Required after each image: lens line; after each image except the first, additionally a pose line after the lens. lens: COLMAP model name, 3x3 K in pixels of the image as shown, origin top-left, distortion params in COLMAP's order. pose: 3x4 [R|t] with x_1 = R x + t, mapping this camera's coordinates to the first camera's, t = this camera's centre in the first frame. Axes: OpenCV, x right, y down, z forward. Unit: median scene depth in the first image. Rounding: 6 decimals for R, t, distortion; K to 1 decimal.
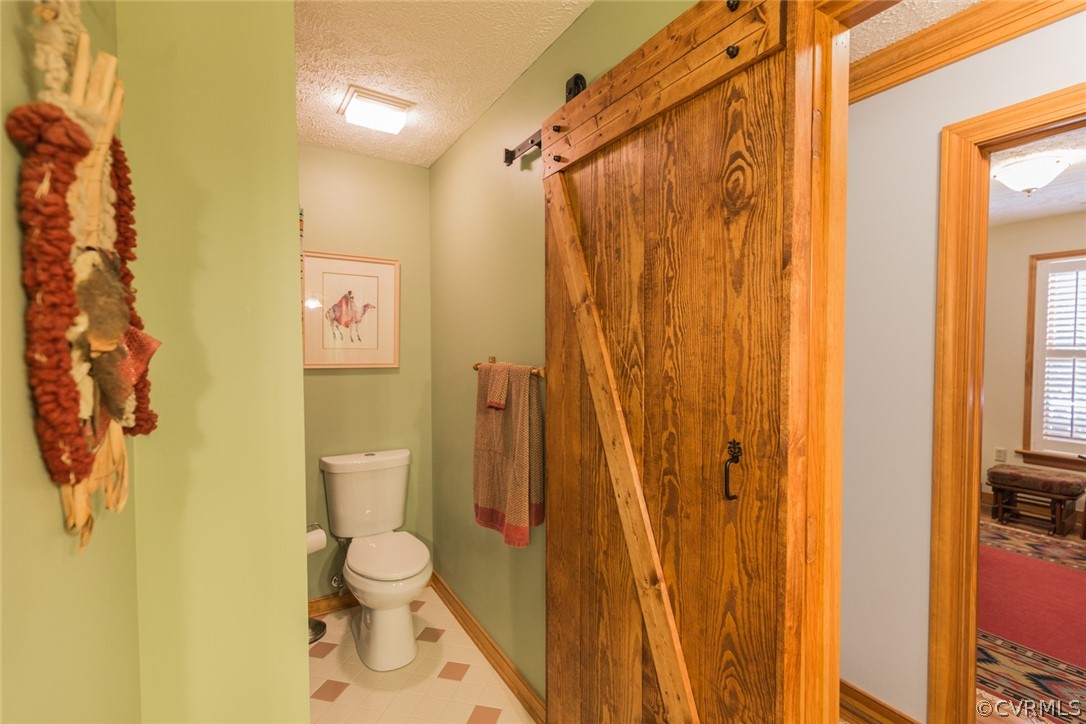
lens RADIAL K [[487.0, 0, 547.8], [0, 487.0, 360.2], [0, 0, 1]] dist [0.007196, -0.001230]
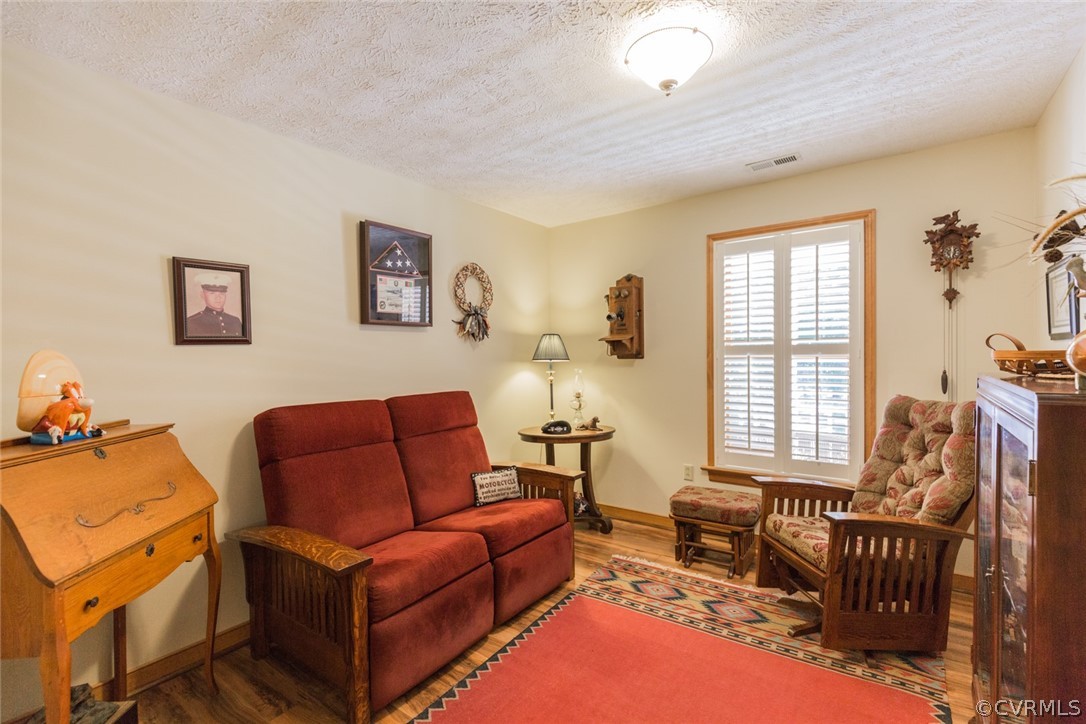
lens RADIAL K [[487.0, 0, 542.3], [0, 487.0, 361.2], [0, 0, 1]] dist [0.007196, -0.001230]
pose [[0.929408, -0.015963, 0.368708, 0.432223], [0.024650, 0.999518, -0.018861, 0.013503], [-0.368230, 0.026618, 0.929354, 0.349070]]
